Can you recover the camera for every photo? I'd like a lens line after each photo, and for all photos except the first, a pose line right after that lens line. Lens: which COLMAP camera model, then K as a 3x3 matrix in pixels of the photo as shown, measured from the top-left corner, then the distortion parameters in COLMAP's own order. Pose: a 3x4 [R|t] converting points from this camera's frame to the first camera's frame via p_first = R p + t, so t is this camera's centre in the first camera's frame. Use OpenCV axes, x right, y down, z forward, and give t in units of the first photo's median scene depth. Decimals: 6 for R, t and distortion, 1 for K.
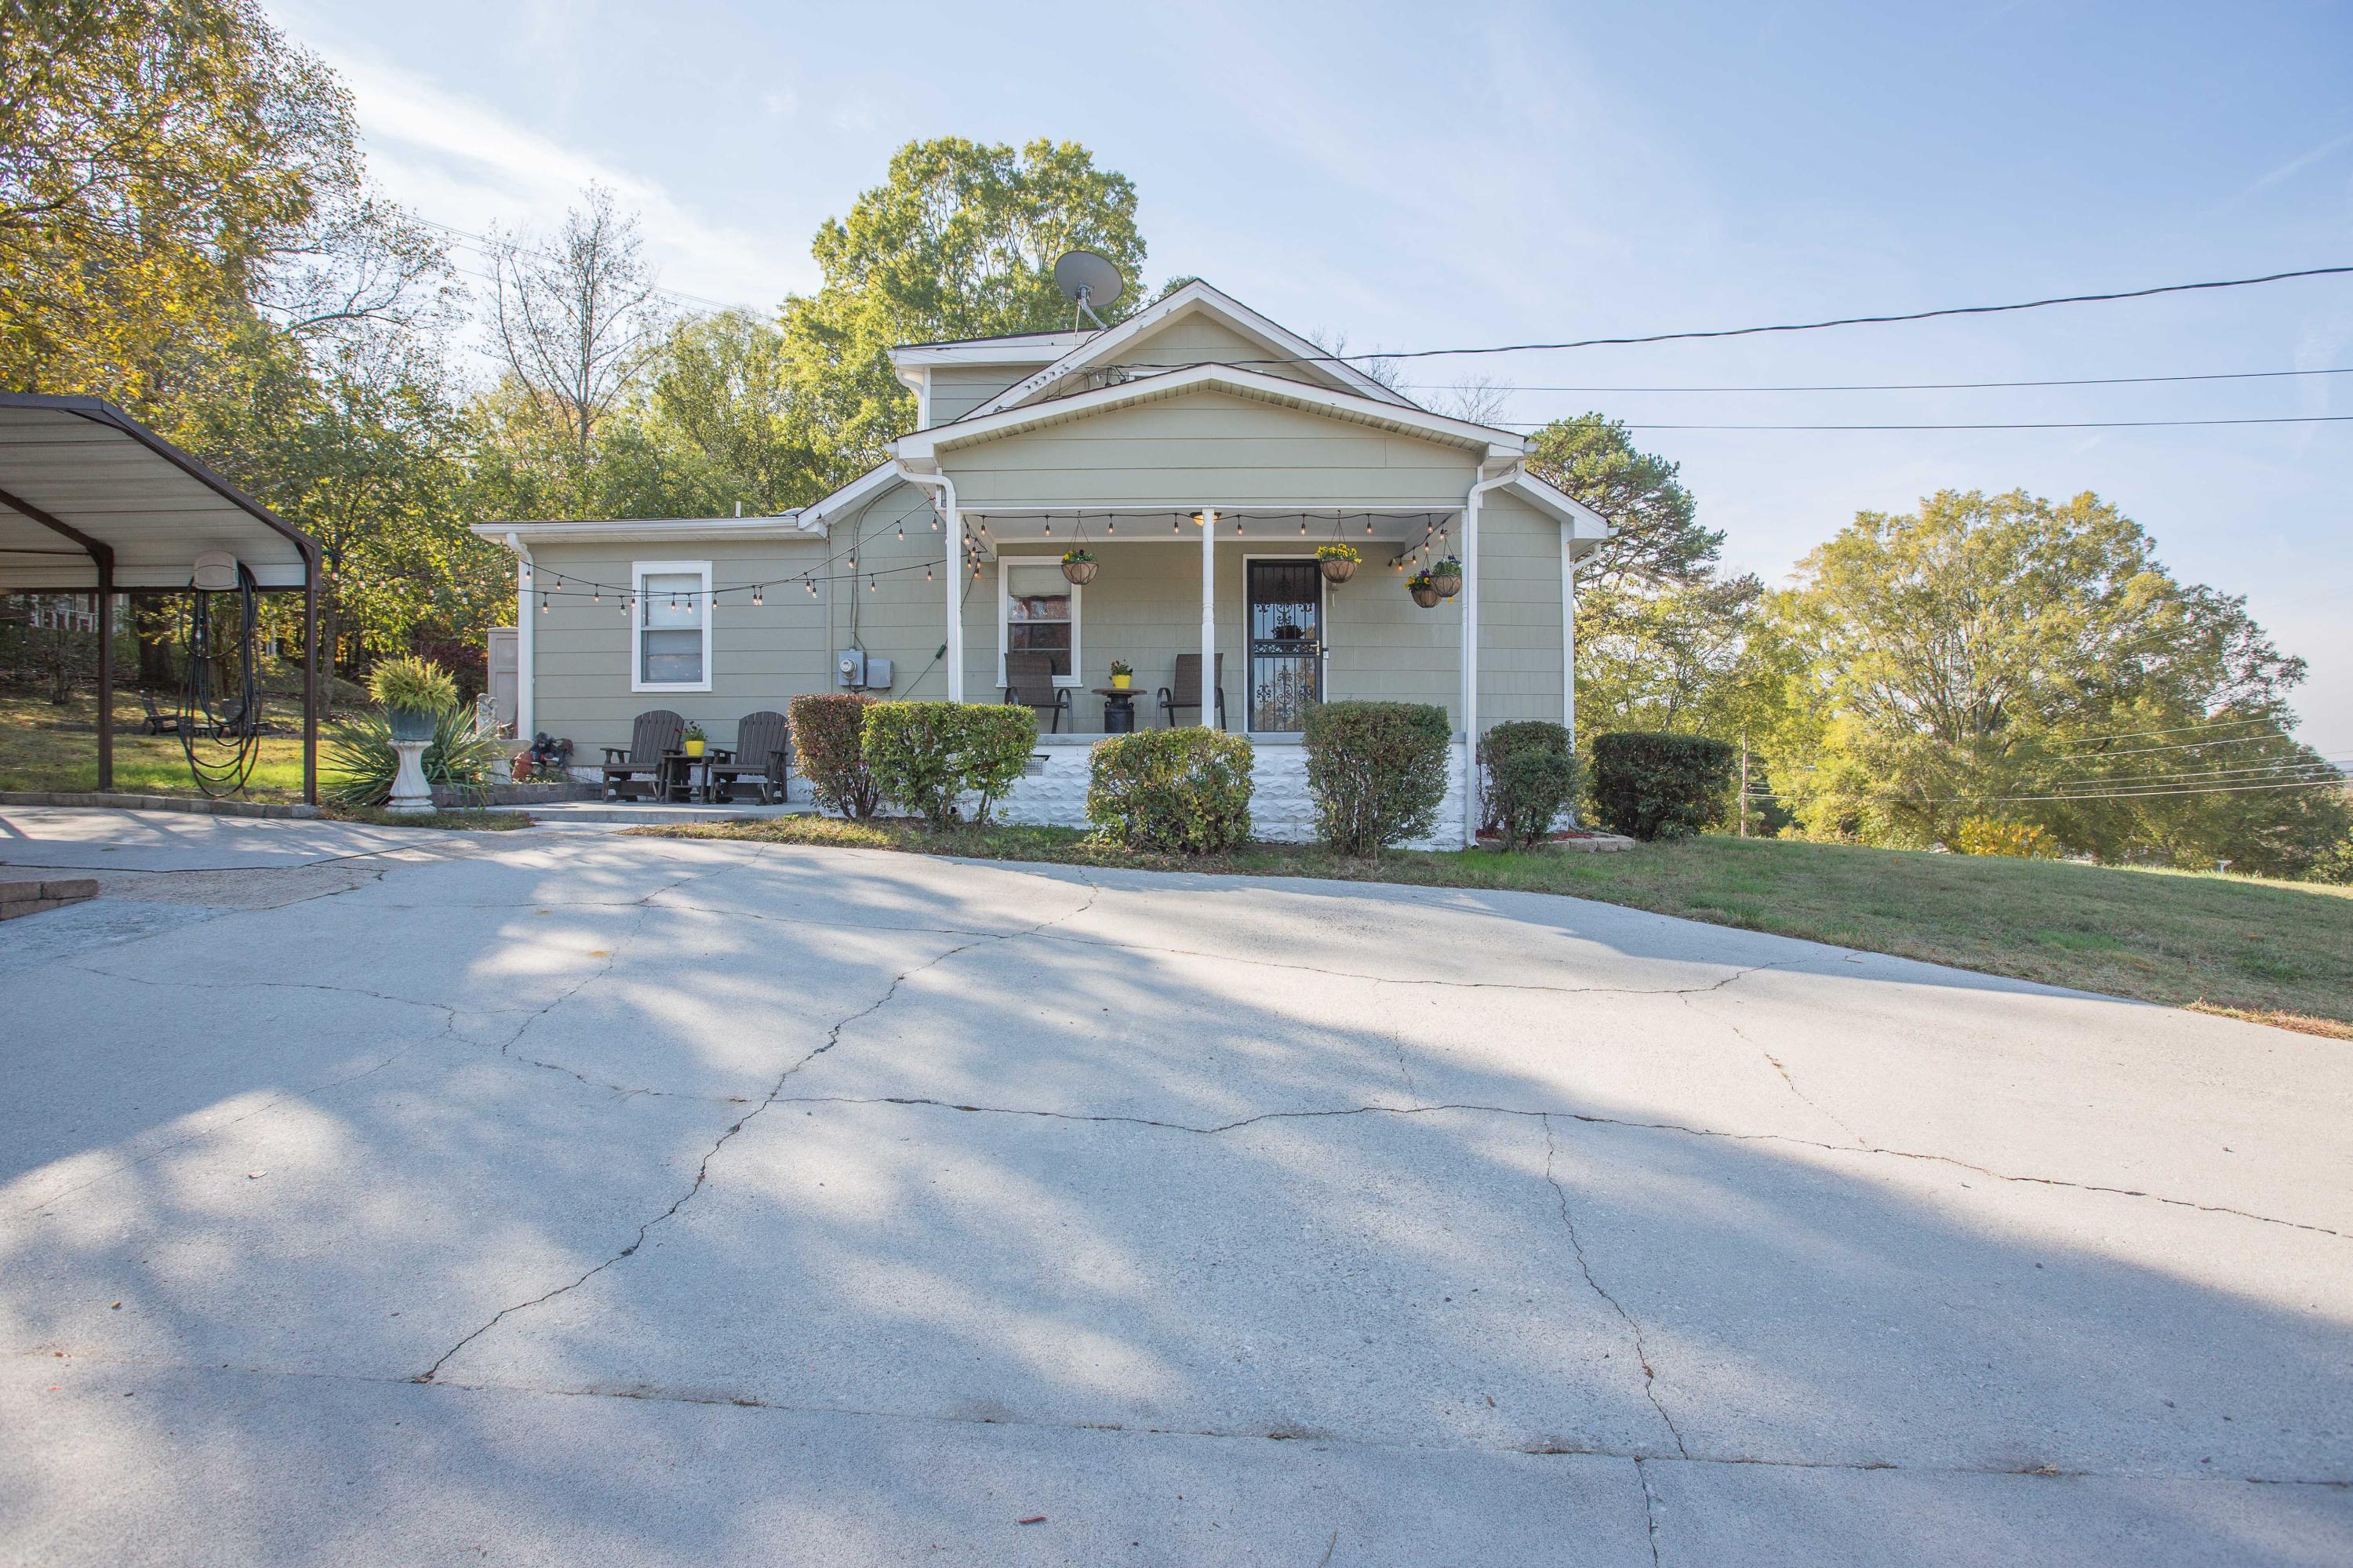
lens RADIAL K [[1079.1, 0, 1156.6], [0, 1079.1, 781.2], [0, 0, 1]] dist [-0.039398, 0.011188]
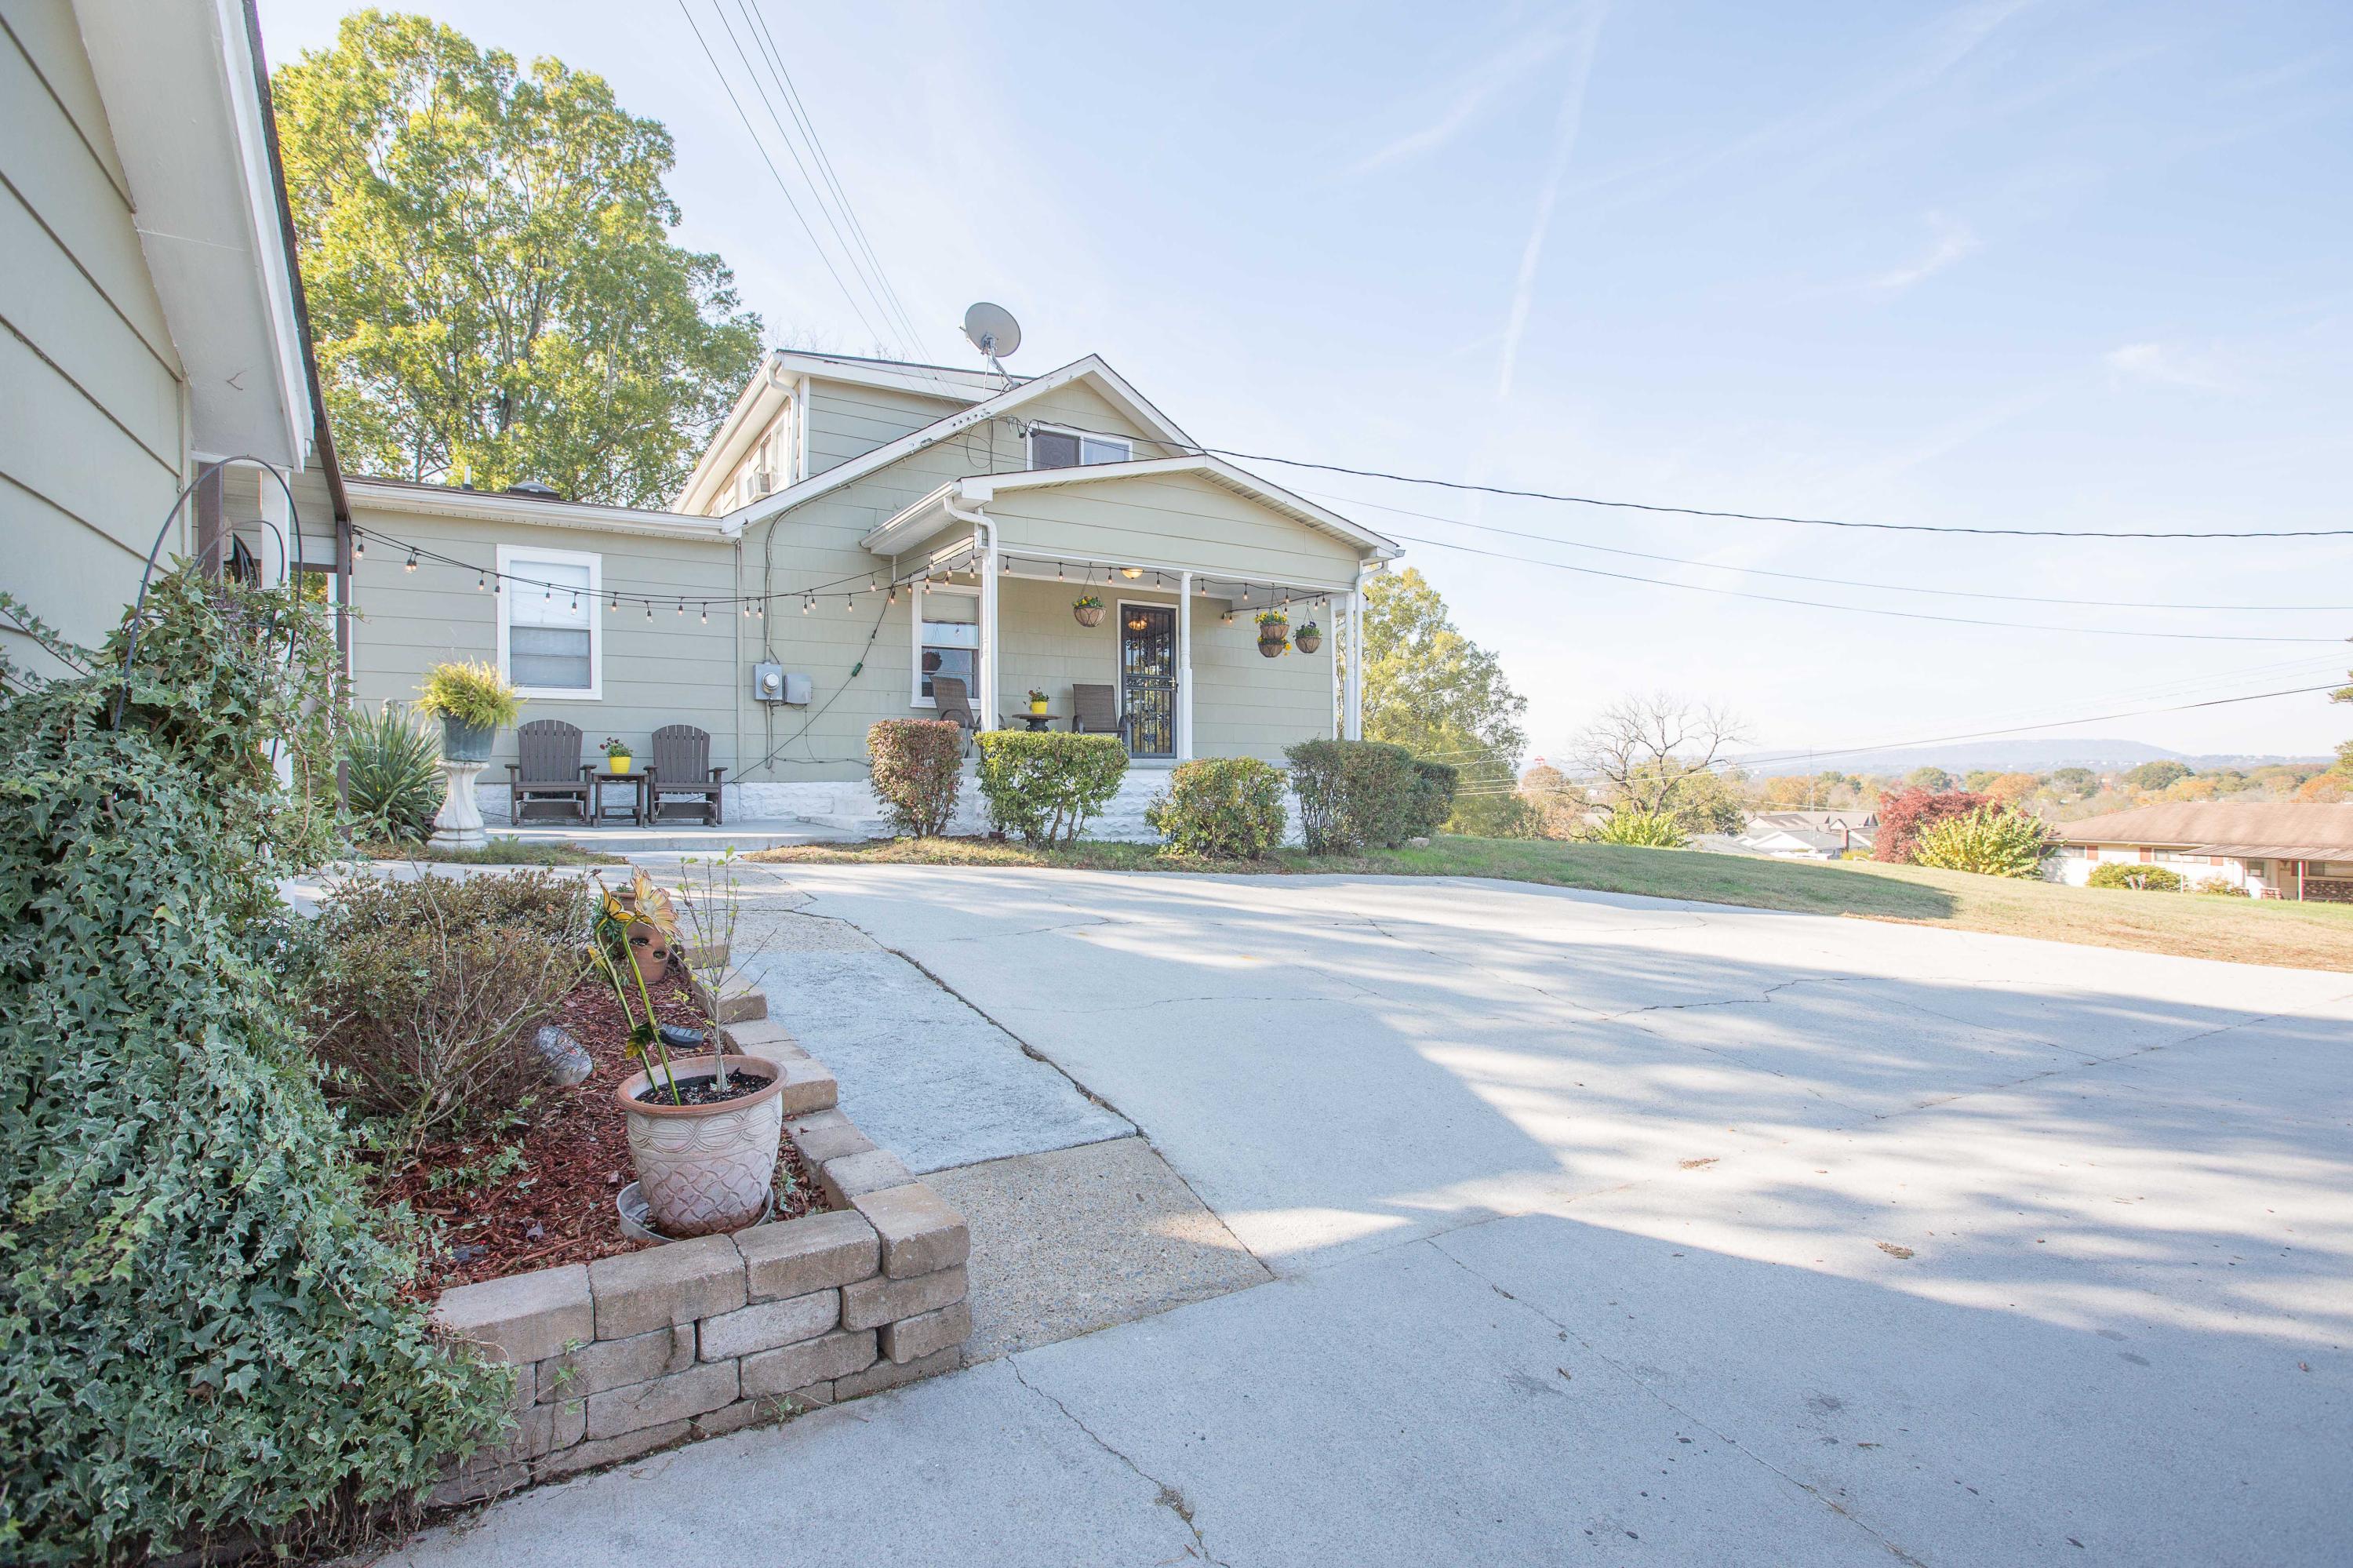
lens RADIAL K [[1079.1, 0, 1156.6], [0, 1079.1, 781.2], [0, 0, 1]] dist [-0.039398, 0.011188]
pose [[0.853489, -0.002085, 0.521107, -0.483601], [0.001959, 0.999998, 0.000792, -0.015589], [-0.521108, 0.000345, 0.853491, -0.004798]]
